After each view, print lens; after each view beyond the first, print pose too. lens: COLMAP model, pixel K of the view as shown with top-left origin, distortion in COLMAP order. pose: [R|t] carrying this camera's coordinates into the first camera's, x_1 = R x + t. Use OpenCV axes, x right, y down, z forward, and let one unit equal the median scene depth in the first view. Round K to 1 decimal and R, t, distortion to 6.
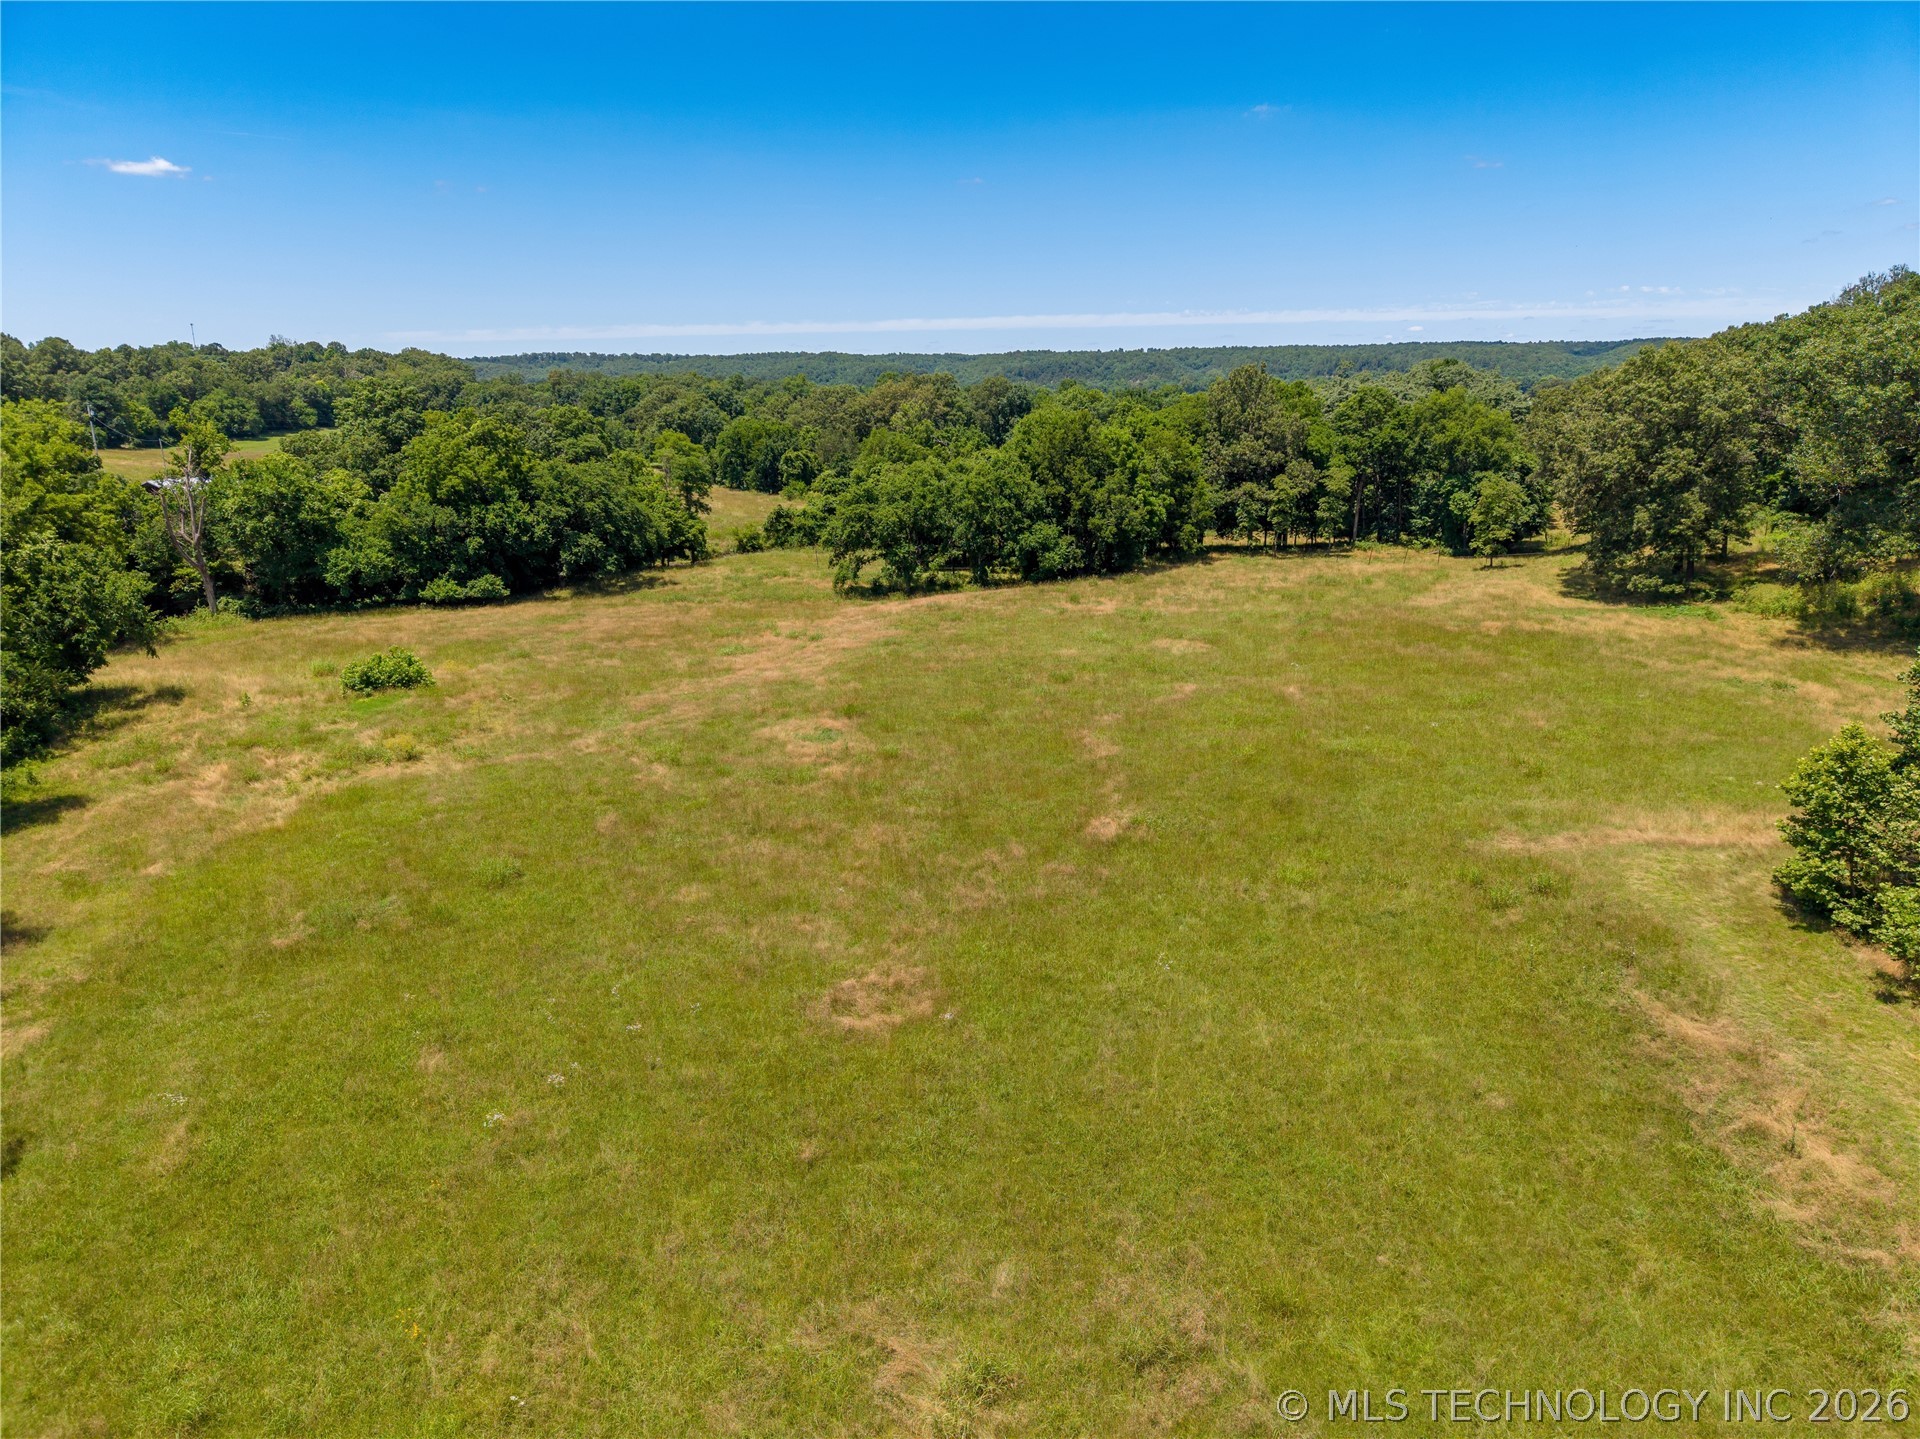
lens RADIAL K [[1316.0, 0, 960.0], [0, 1316.0, 719.5], [0, 0, 1]] dist [0.060333, -0.066007]
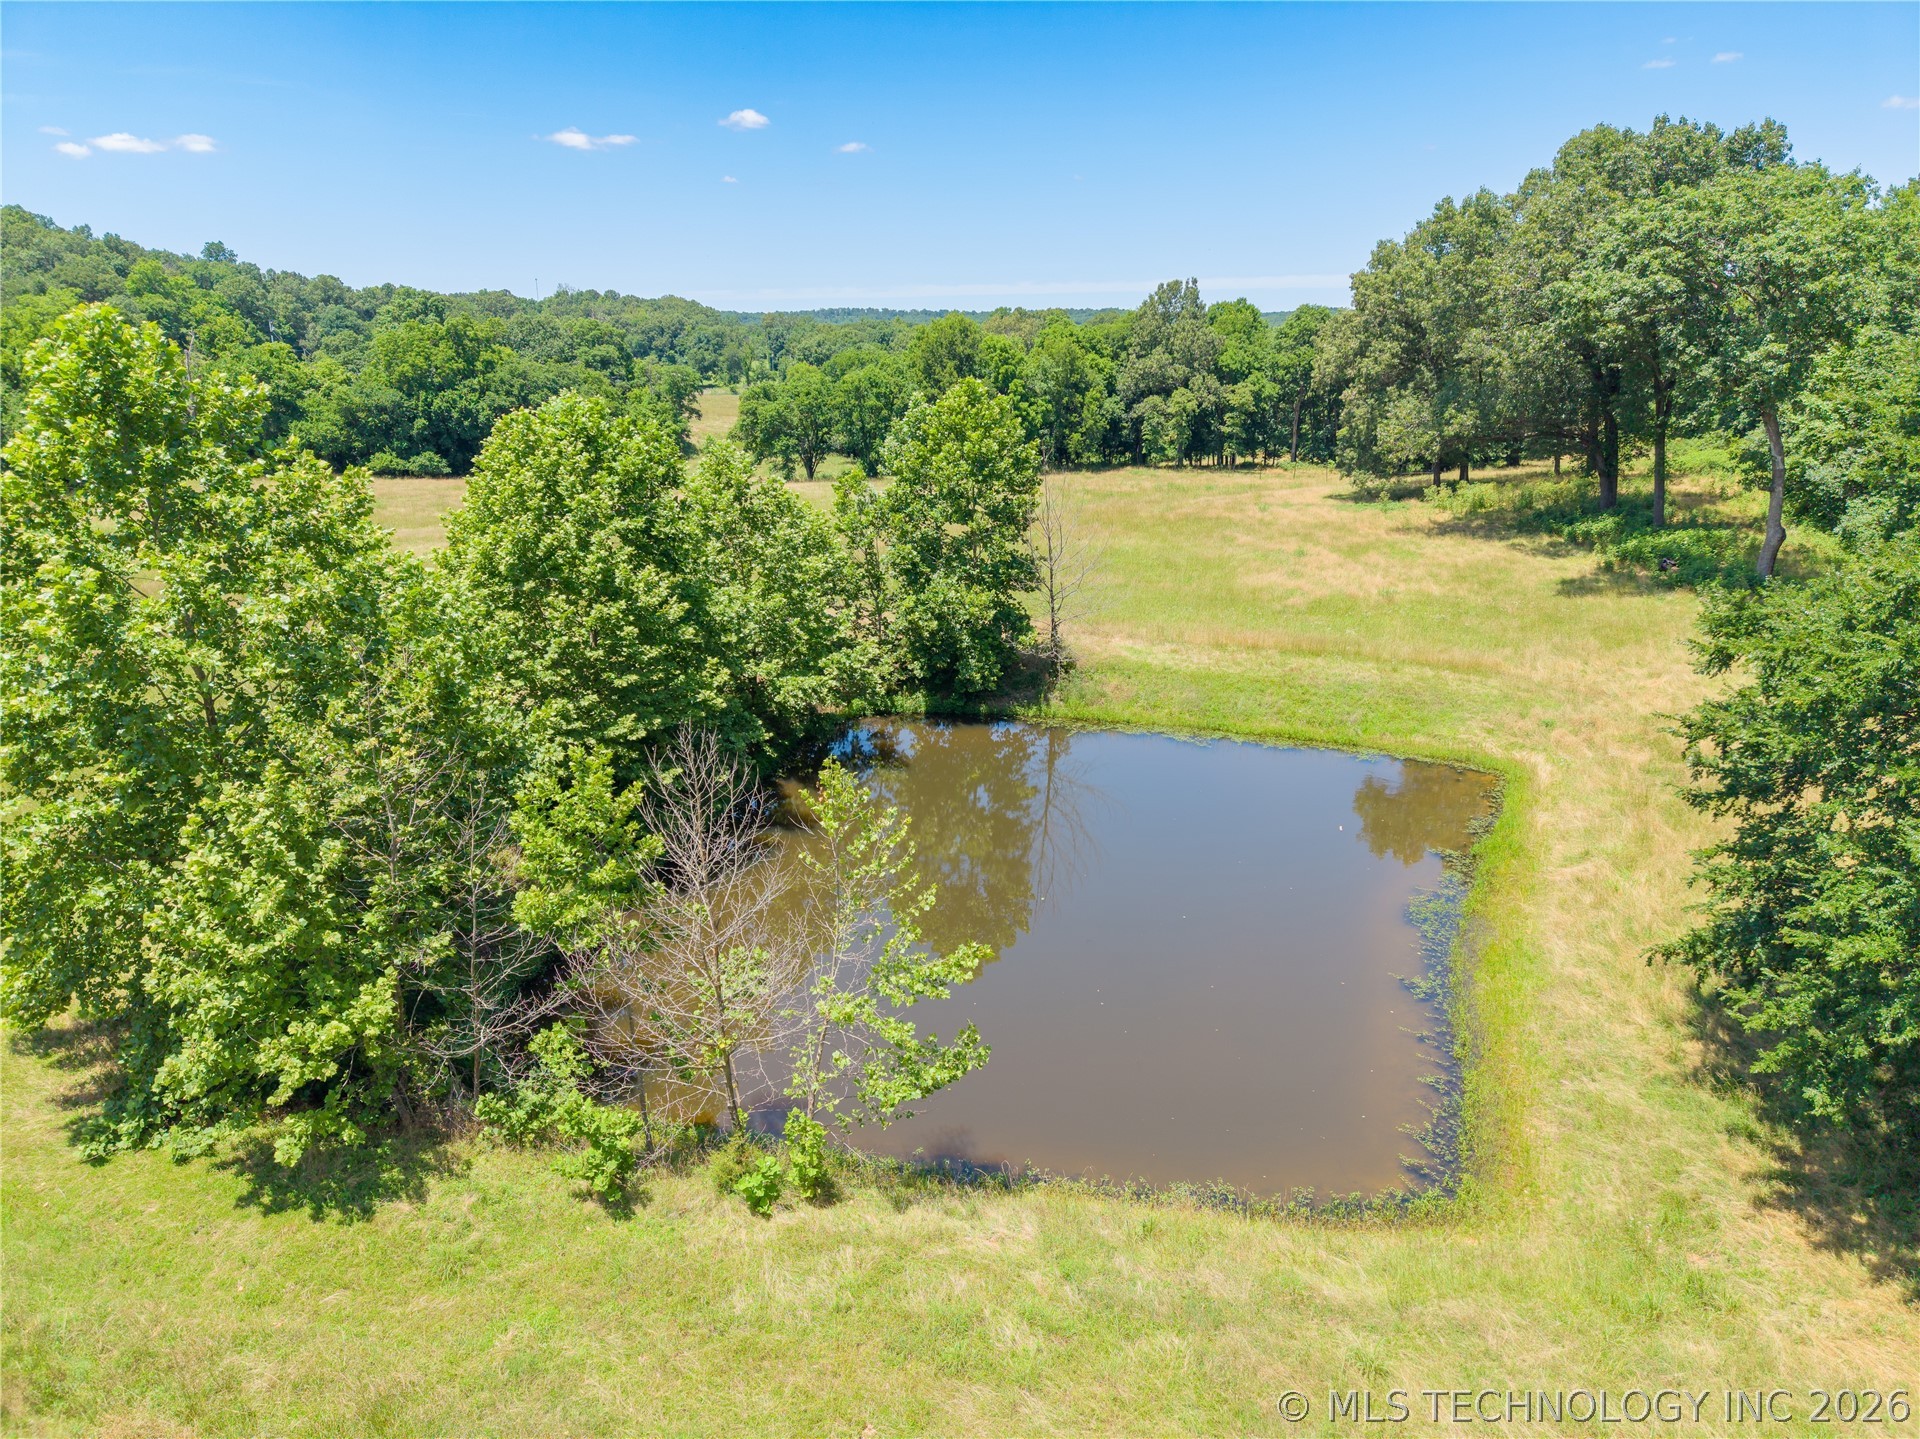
lens RADIAL K [[1316.0, 0, 960.0], [0, 1316.0, 719.5], [0, 0, 1]] dist [0.060333, -0.066007]
pose [[0.975572, 0.073817, -0.206909, 0.326943], [-0.067955, 0.997063, 0.035308, 0.047677], [0.208907, -0.020385, 0.977723, -0.036549]]
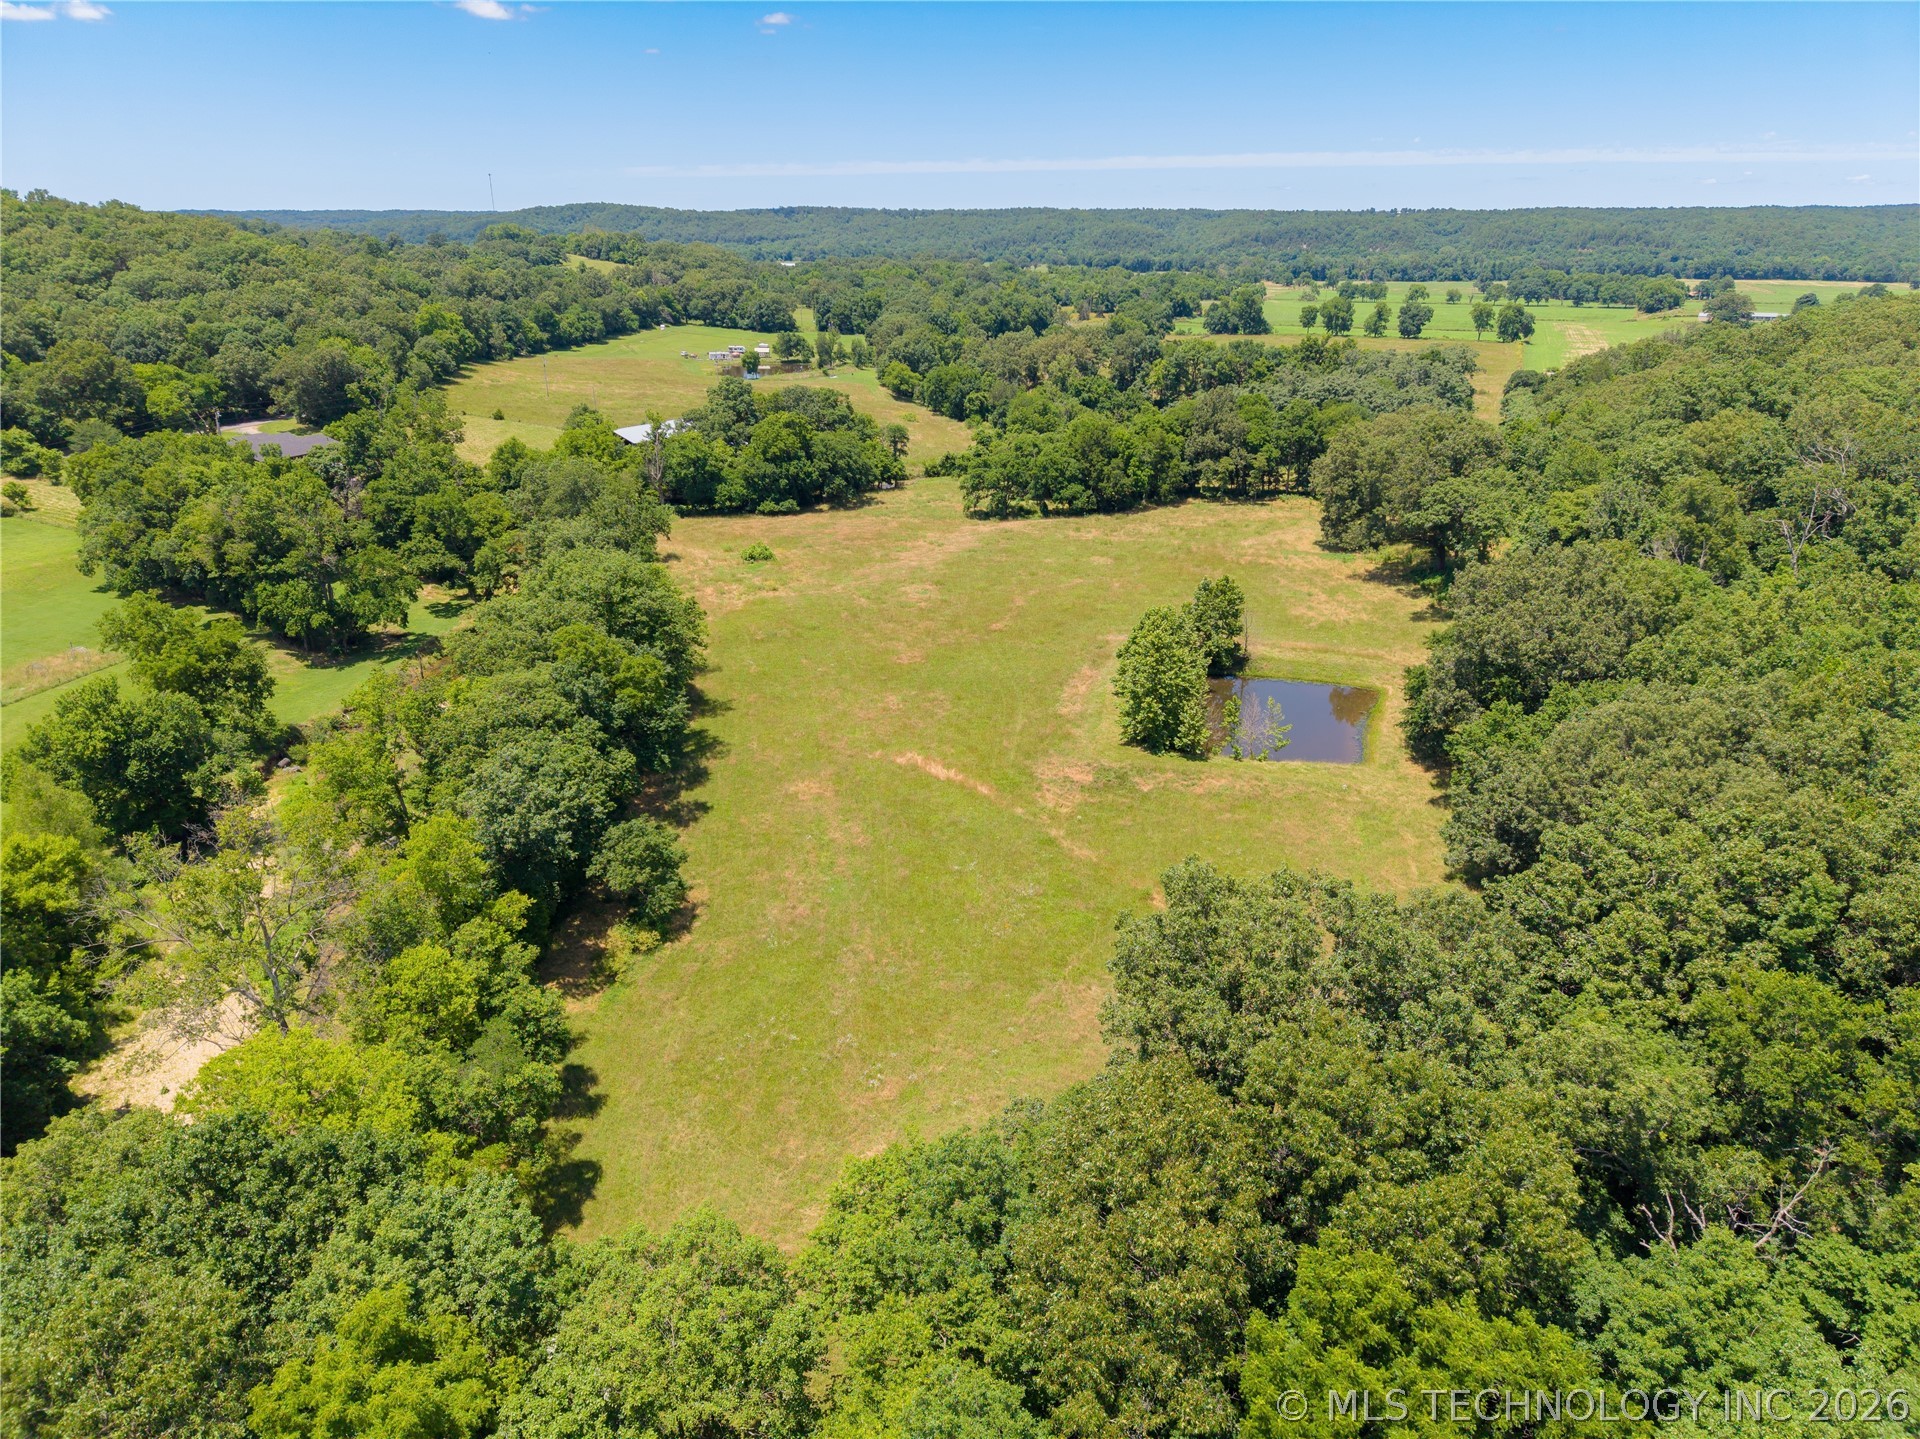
lens RADIAL K [[1316.0, 0, 960.0], [0, 1316.0, 719.5], [0, 0, 1]] dist [0.060333, -0.066007]
pose [[0.983808, 0.077936, -0.161393, 0.221163], [-0.060057, 0.991796, 0.112844, -0.018449], [0.168864, -0.101324, 0.980418, -0.856402]]
